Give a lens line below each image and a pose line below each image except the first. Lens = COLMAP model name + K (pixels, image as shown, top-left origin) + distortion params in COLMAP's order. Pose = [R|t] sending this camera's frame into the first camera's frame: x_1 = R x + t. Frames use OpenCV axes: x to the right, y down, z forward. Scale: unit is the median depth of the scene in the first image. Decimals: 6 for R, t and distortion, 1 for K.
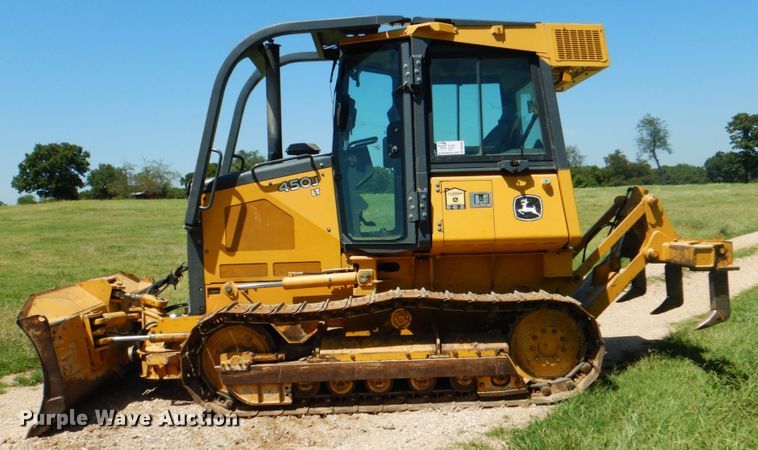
lens RADIAL K [[698.4, 0, 383.8], [0, 698.4, 228.7], [0, 0, 1]] dist [-0.003485, 0.000634]
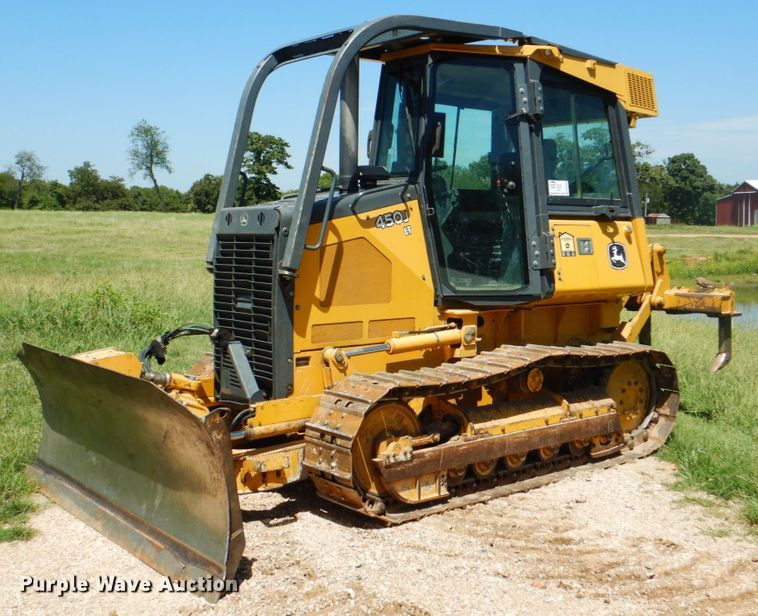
lens RADIAL K [[930.4, 0, 400.1], [0, 930.4, 265.0], [0, 0, 1]] dist [0.002486, 0.000000]
pose [[0.775382, 0.011642, 0.631385, -0.814355], [-0.010862, 0.999928, -0.005099, -0.007563], [-0.631399, -0.002904, 0.775453, 0.194516]]
